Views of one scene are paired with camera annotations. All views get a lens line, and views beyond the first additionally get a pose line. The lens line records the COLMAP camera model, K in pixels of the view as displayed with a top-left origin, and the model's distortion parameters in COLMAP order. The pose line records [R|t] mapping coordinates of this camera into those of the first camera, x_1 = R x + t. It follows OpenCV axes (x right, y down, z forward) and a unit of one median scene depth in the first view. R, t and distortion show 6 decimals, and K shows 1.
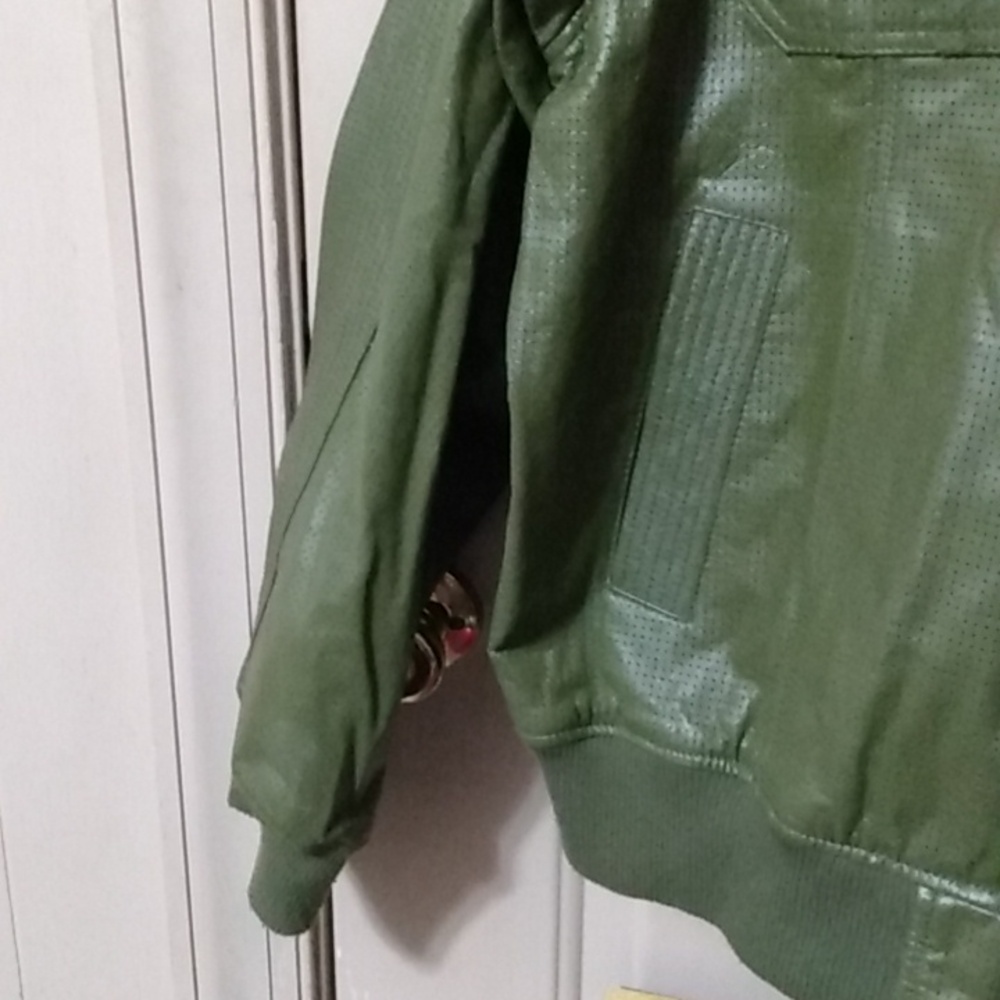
lens RADIAL K [[1567.3, 0, 500.0], [0, 1567.3, 500.0], [0, 0, 1]] dist [0.112586, -0.395957]
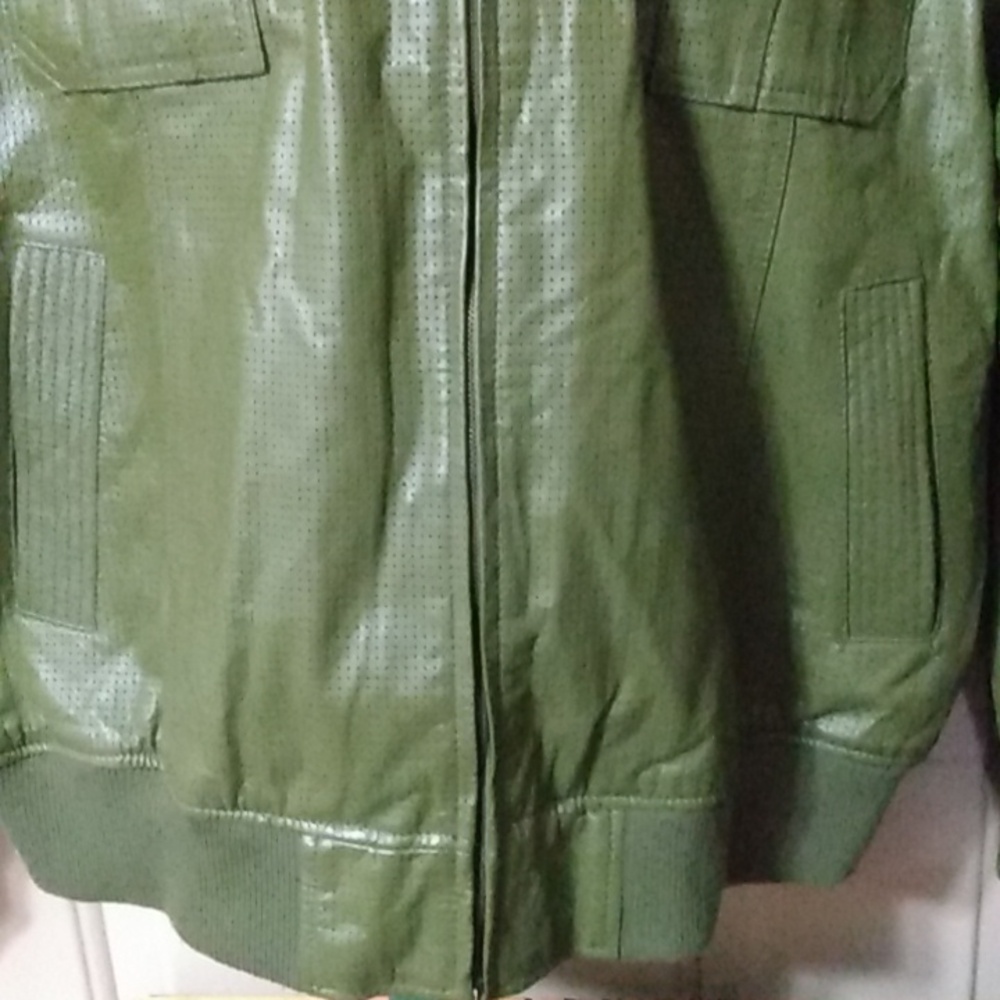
lens RADIAL K [[1567.3, 0, 500.0], [0, 1567.3, 500.0], [0, 0, 1]] dist [0.112586, -0.395957]
pose [[0.970418, -0.138366, 0.197846, 0.206137], [0.142542, 0.989764, -0.006953, 0.040176], [-0.194859, 0.034949, 0.980208, -0.100750]]
